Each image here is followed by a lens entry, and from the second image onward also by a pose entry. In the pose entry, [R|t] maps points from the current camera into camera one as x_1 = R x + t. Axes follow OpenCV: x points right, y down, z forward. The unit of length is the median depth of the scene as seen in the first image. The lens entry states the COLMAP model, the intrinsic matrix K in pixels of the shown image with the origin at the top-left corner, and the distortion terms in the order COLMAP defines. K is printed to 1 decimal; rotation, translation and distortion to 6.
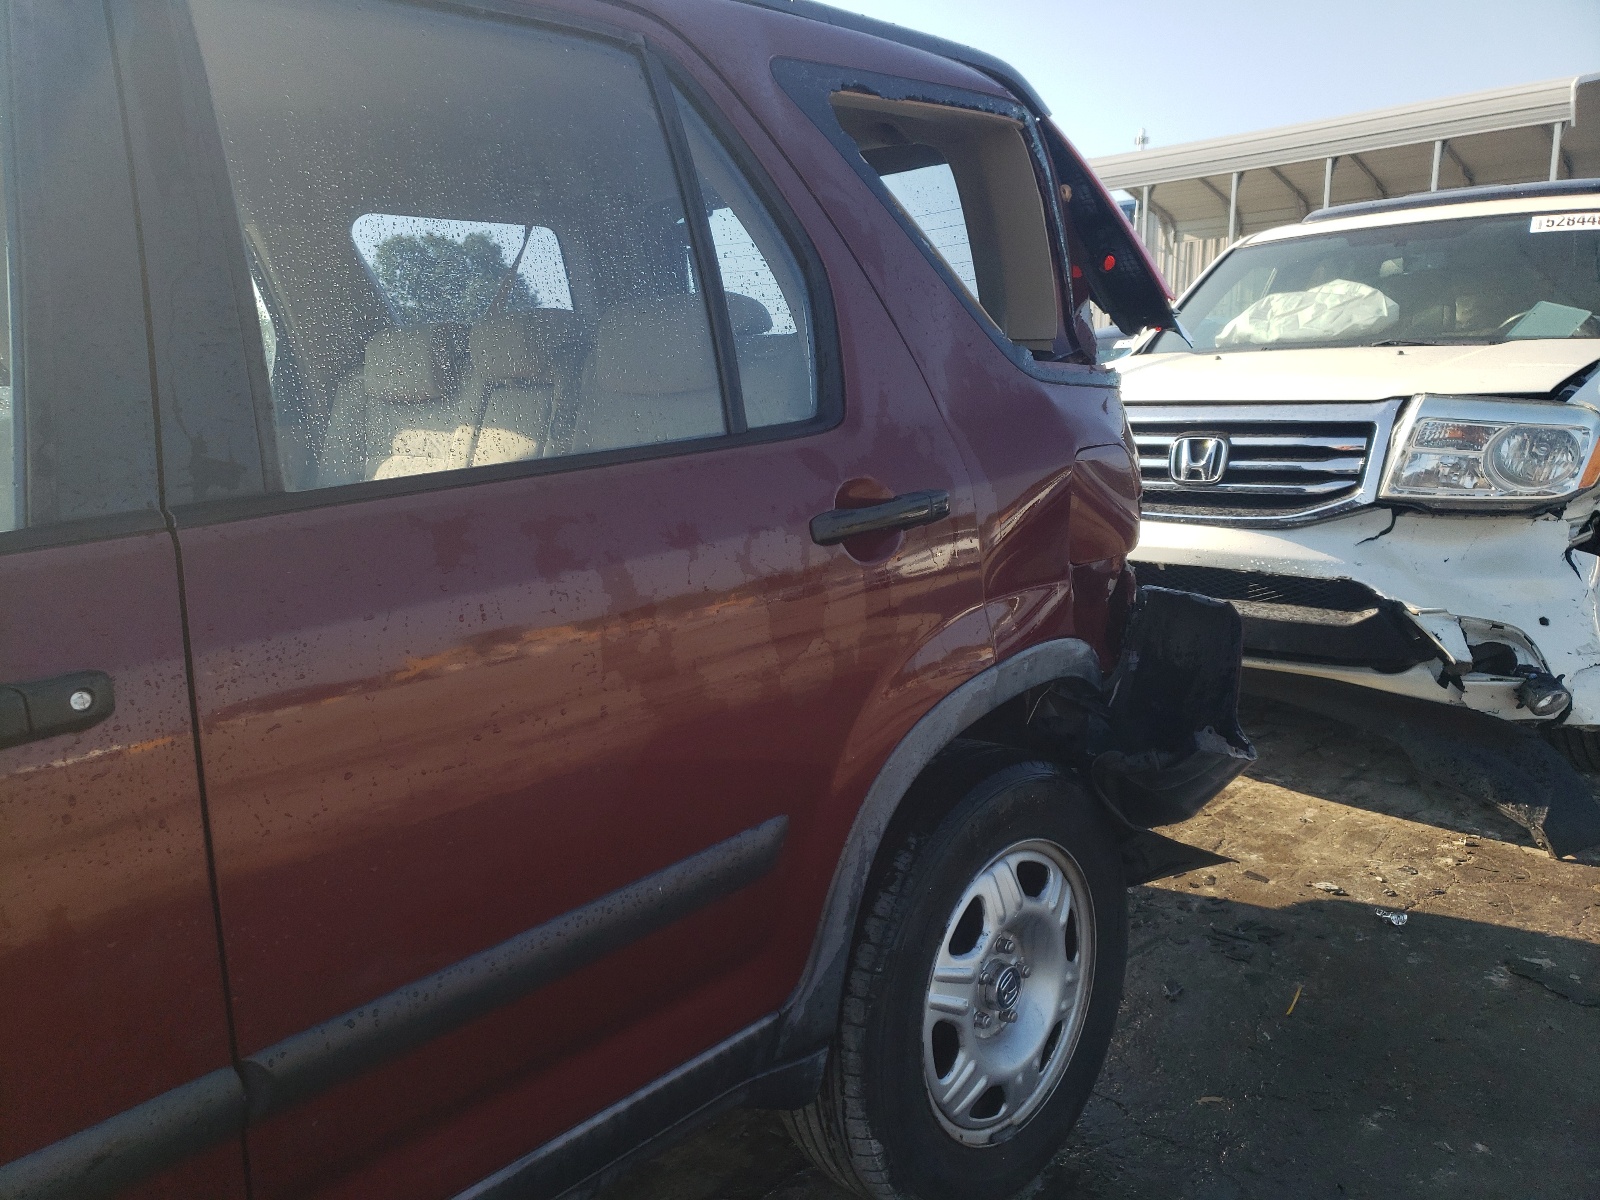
lens RADIAL K [[1230.2, 0, 800.0], [0, 1230.2, 600.0], [0, 0, 1]] dist [0.001007, 0.068731]
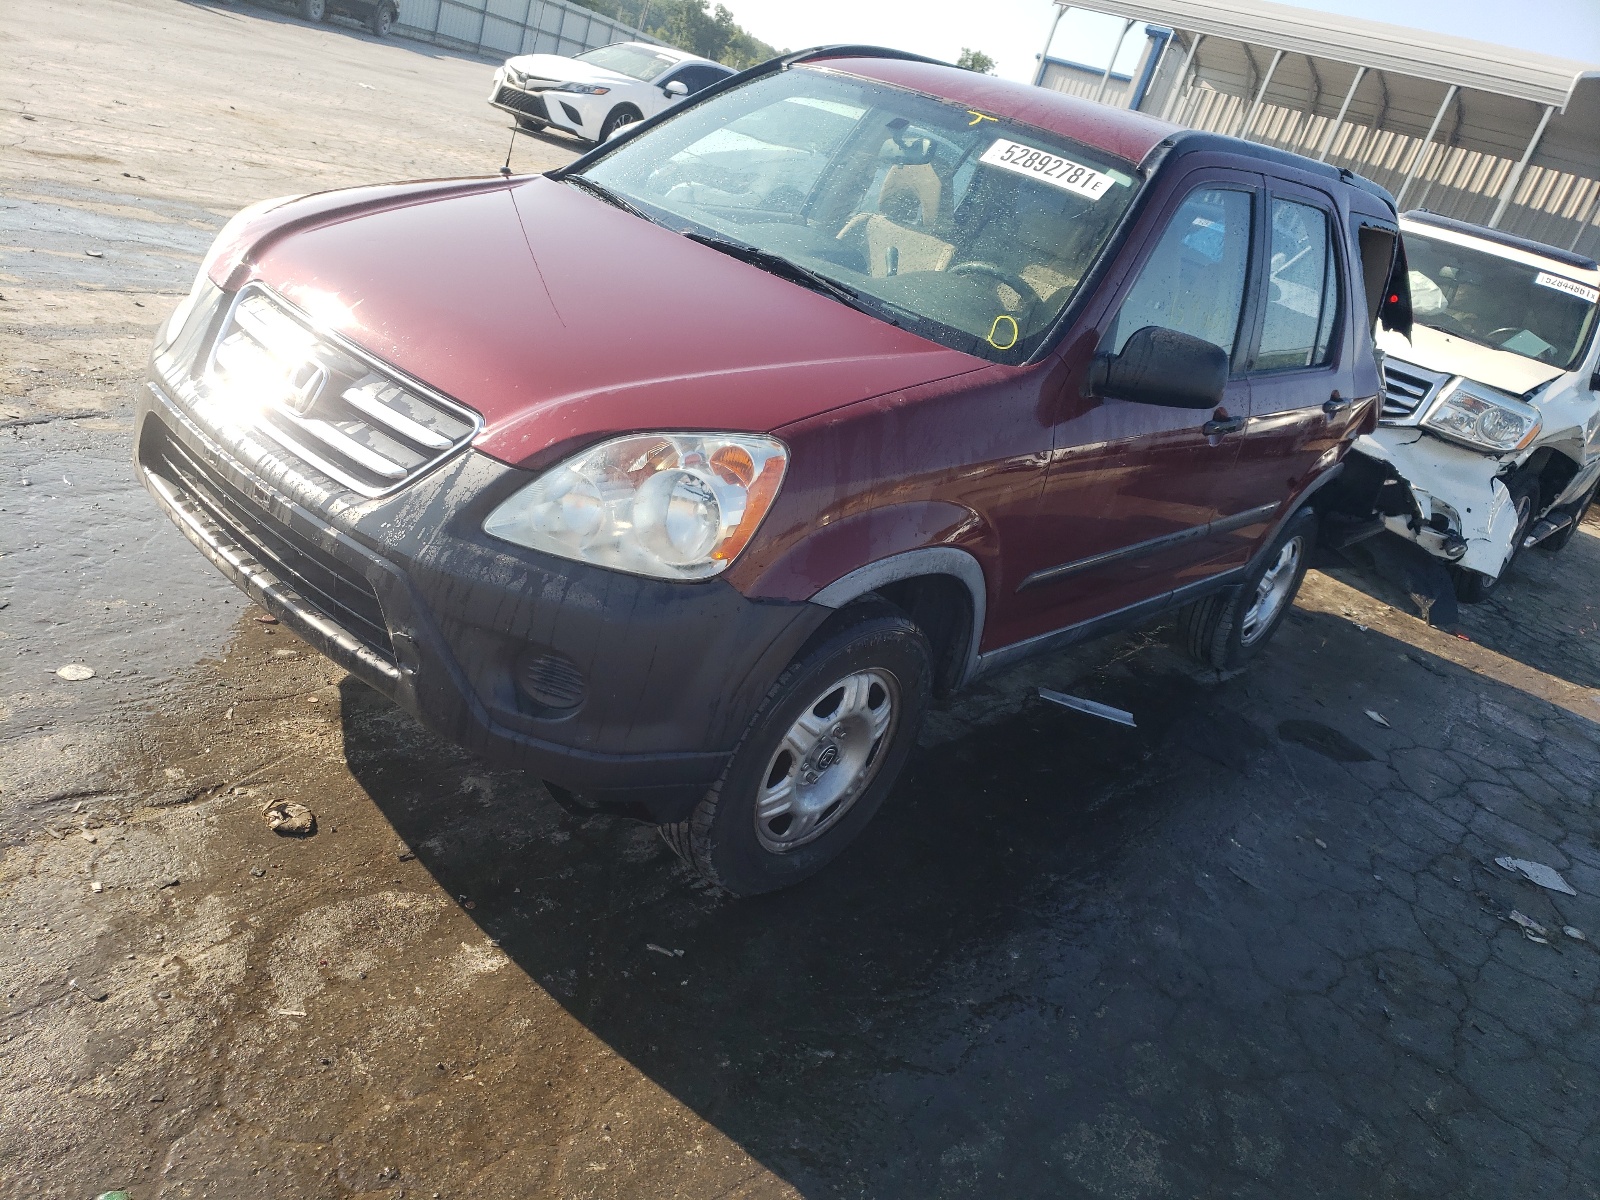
lens RADIAL K [[1230.2, 0, 800.0], [0, 1230.2, 600.0], [0, 0, 1]] dist [0.001007, 0.068731]
pose [[0.953145, 0.253614, 0.164908, -0.656679], [-0.284046, 0.937842, 0.199426, 0.058843], [-0.104080, -0.236924, 0.965937, -0.760867]]
